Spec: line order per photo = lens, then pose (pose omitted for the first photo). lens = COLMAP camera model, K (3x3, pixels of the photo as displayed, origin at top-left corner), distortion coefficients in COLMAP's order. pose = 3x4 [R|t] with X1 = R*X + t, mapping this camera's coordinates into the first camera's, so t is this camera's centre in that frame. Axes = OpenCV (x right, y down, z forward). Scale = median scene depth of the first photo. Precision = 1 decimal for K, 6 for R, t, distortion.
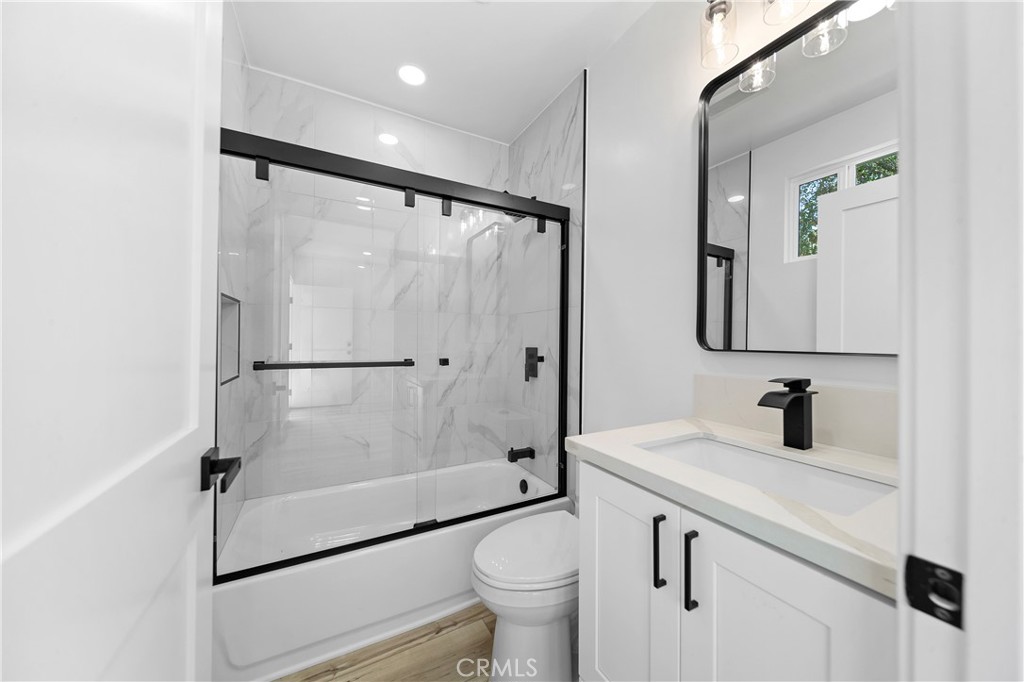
lens RADIAL K [[360.9, 0, 513.9], [0, 360.9, 339.3], [0, 0, 1]] dist [-0.002808, -0.000121]
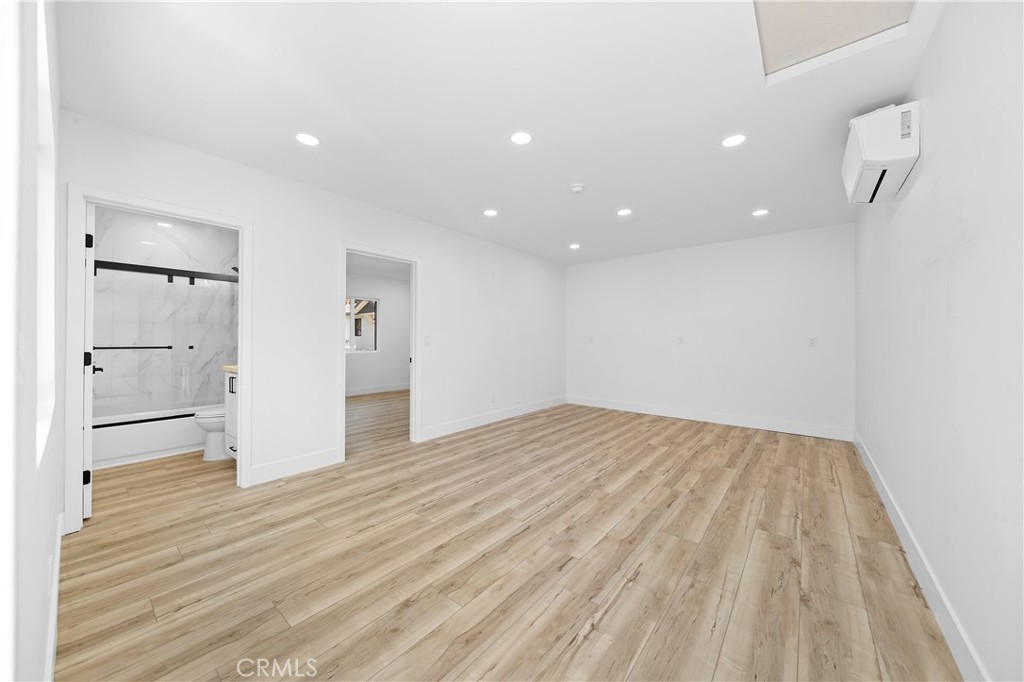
lens RADIAL K [[360.9, 0, 516.6], [0, 360.9, 340.5], [0, 0, 1]] dist [-0.002808, -0.000121]
pose [[0.924569, -0.005209, 0.380980, 0.671769], [0.004104, 0.999985, 0.003713, 0.013796], [-0.380994, -0.001869, 0.924576, -1.515945]]
